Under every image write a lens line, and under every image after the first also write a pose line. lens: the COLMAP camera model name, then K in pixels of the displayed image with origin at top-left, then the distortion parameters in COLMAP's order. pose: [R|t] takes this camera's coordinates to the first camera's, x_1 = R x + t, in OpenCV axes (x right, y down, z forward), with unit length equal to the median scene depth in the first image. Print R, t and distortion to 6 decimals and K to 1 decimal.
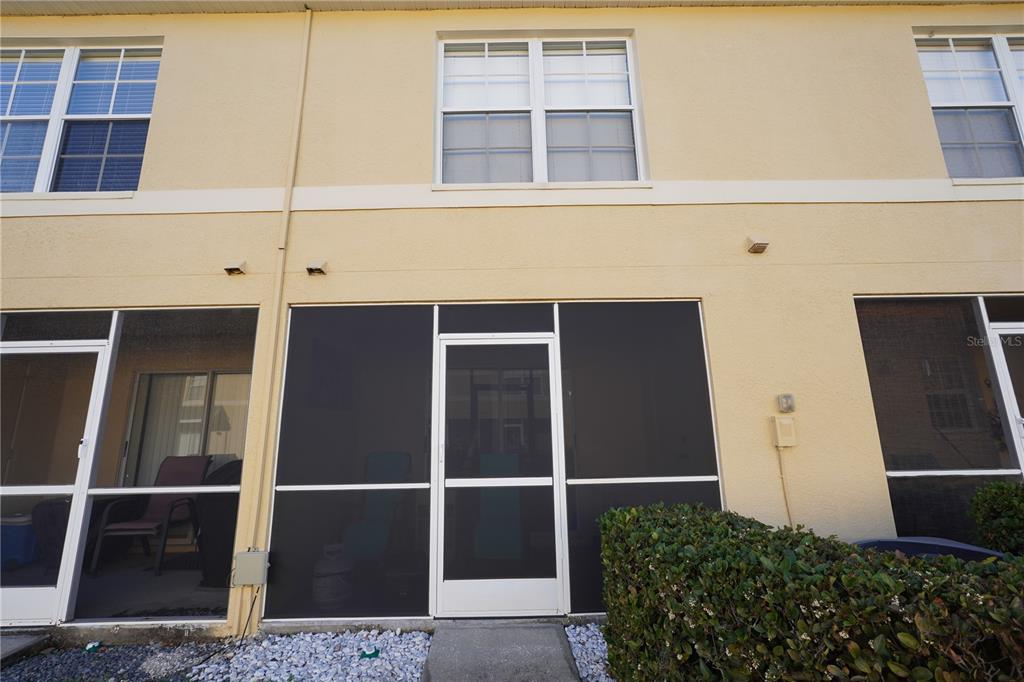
lens RADIAL K [[439.4, 0, 512.0], [0, 439.4, 341.0], [0, 0, 1]] dist [-0.014649, 0.008002]
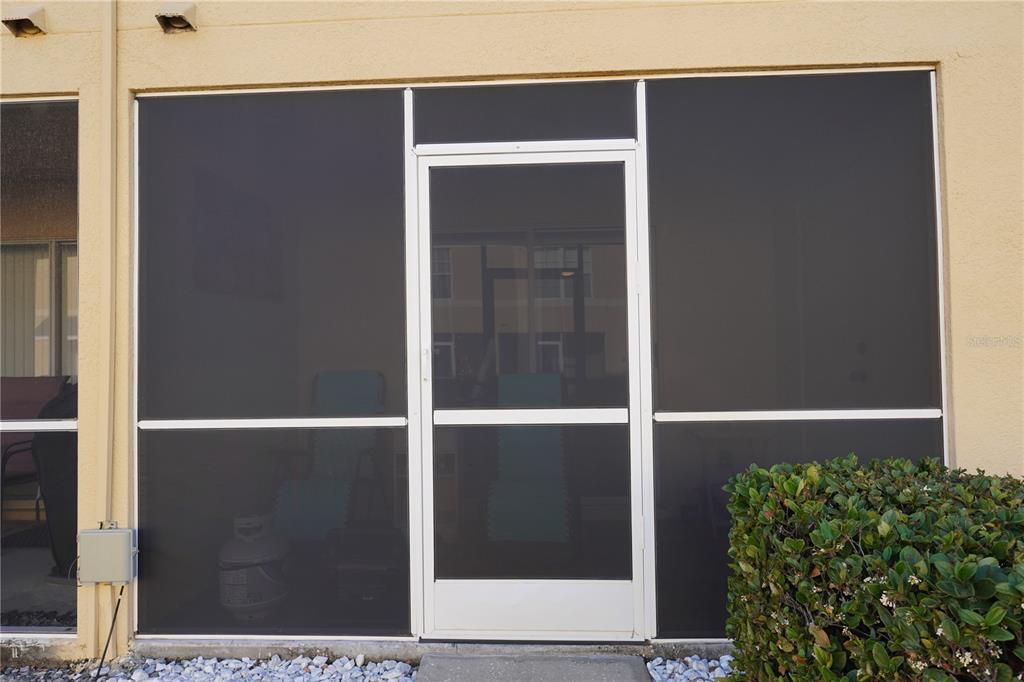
lens RADIAL K [[638.9, 0, 512.0], [0, 638.9, 341.0], [0, 0, 1]] dist [0.002161, 0.001367]
pose [[0.998533, 0.001536, -0.054121, -0.009720], [0.008283, 0.983496, 0.180739, 0.087332], [0.053506, -0.180922, 0.982041, 0.239354]]
